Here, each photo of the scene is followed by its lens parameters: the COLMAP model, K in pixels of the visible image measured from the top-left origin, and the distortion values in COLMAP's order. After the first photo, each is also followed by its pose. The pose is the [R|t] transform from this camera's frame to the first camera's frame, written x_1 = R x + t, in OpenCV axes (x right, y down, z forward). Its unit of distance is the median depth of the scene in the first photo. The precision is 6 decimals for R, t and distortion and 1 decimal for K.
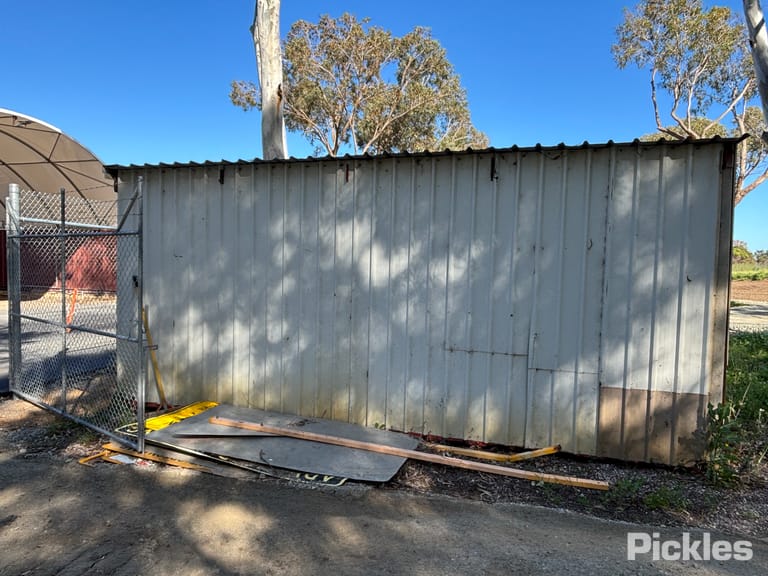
lens RADIAL K [[543.5, 0, 384.0], [0, 543.5, 288.0], [0, 0, 1]] dist [0.002621, 0.000307]
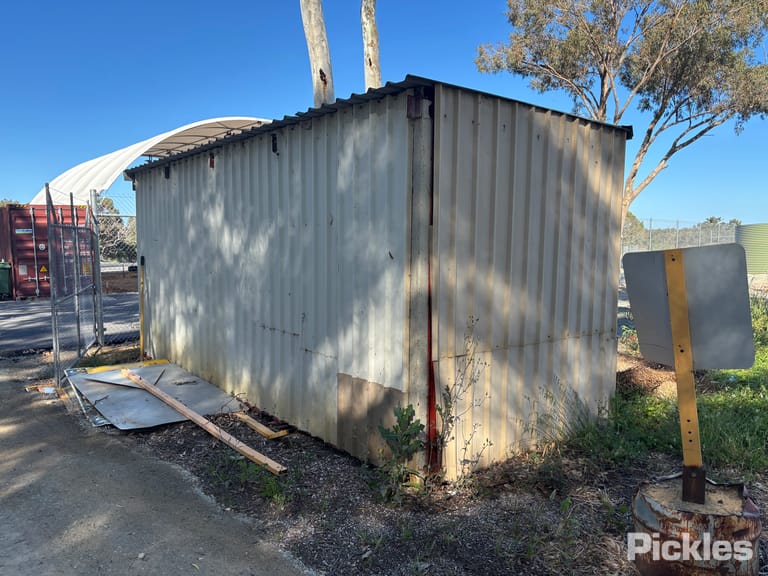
lens RADIAL K [[578.9, 0, 388.4], [0, 578.9, 290.7], [0, 0, 1]] dist [0.045861, -0.086860]
pose [[0.838396, 0.023162, -0.544569, 0.928780], [0.001870, 0.998969, 0.045368, -0.003027], [0.545058, -0.039054, 0.837488, 0.210258]]
